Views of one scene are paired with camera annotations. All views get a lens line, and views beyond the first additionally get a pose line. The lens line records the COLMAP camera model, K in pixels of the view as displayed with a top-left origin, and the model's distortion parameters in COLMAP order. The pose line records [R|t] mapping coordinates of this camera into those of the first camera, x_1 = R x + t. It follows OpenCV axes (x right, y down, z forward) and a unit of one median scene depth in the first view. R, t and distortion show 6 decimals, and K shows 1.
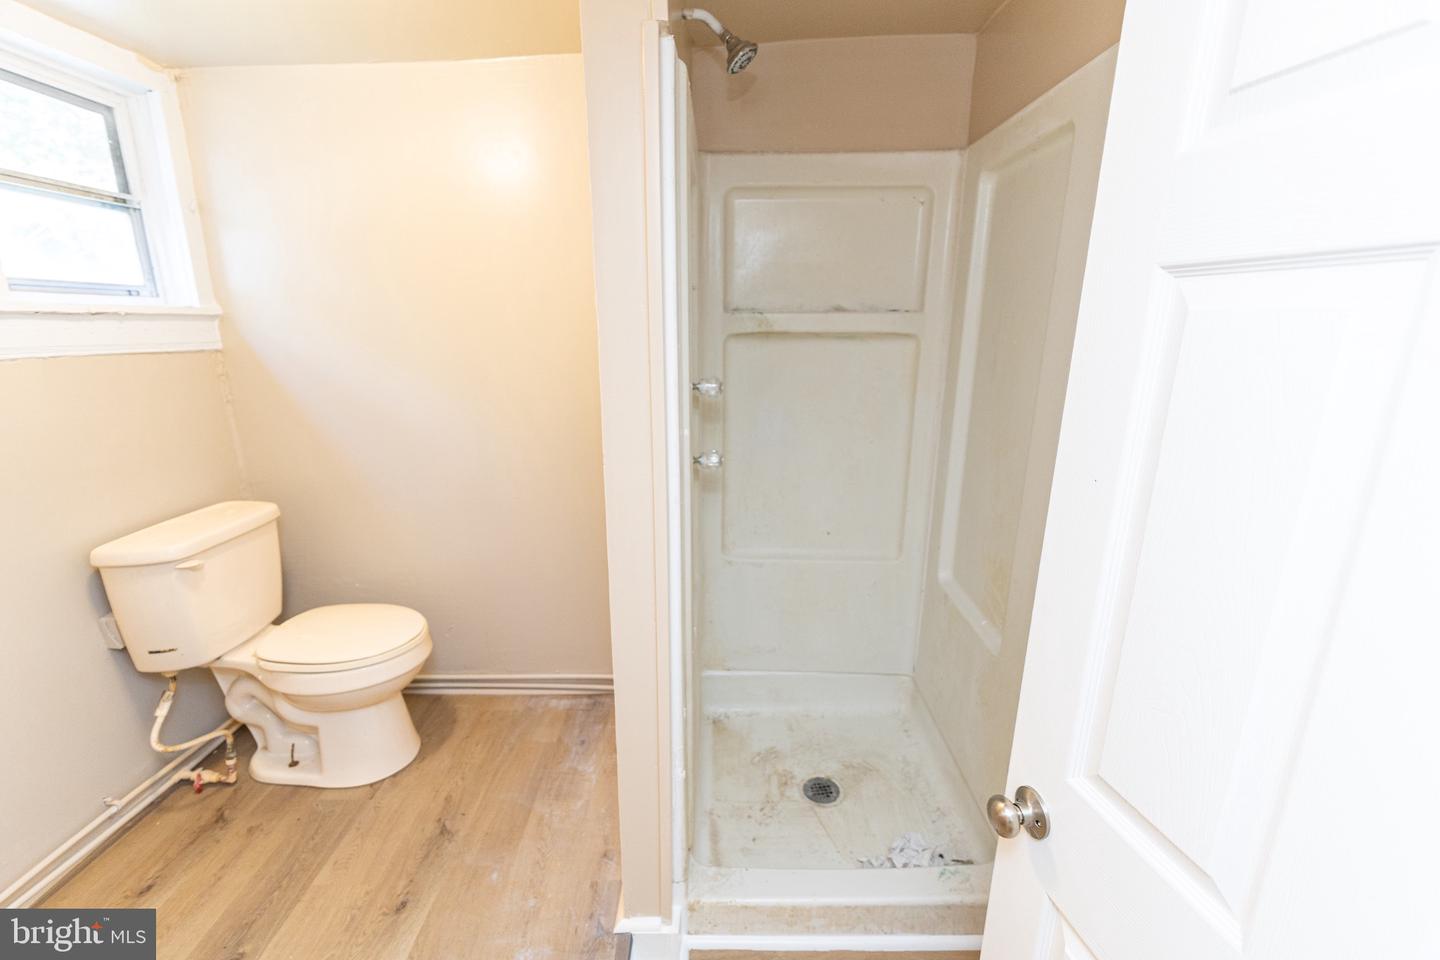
lens RADIAL K [[606.3, 0, 720.0], [0, 606.3, 480.0], [0, 0, 1]] dist [-0.000528, -0.000654]
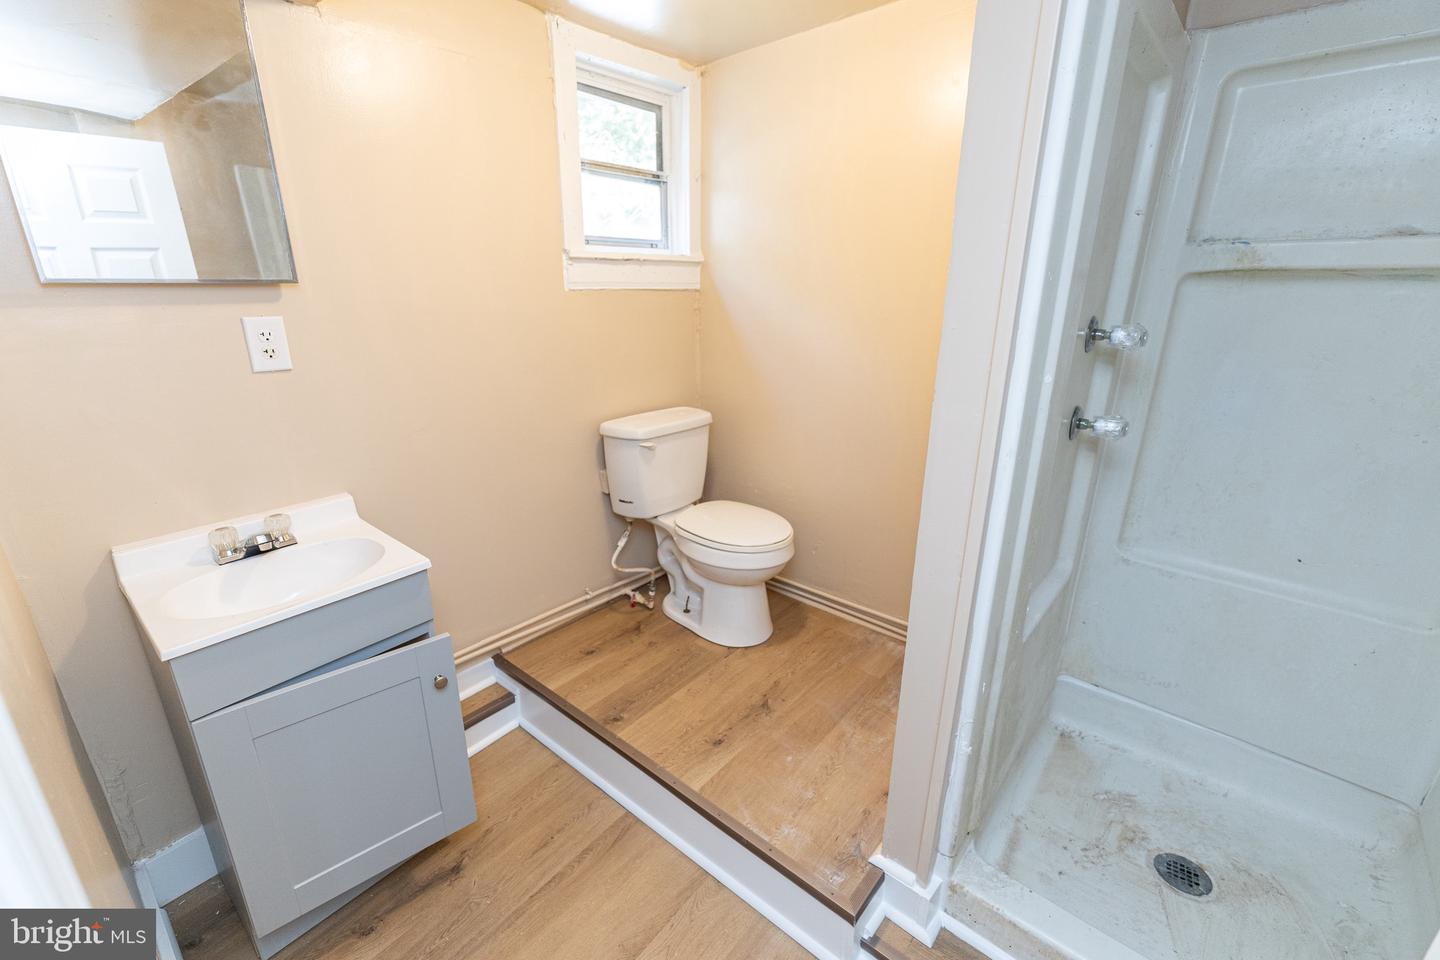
lens RADIAL K [[606.3, 0, 720.0], [0, 606.3, 480.0], [0, 0, 1]] dist [-0.000528, -0.000654]
pose [[0.759861, 0.199732, -0.618643, 0.106454], [-0.158705, 0.979833, 0.121412, 0.022021], [0.630416, 0.005926, 0.776235, 0.029574]]
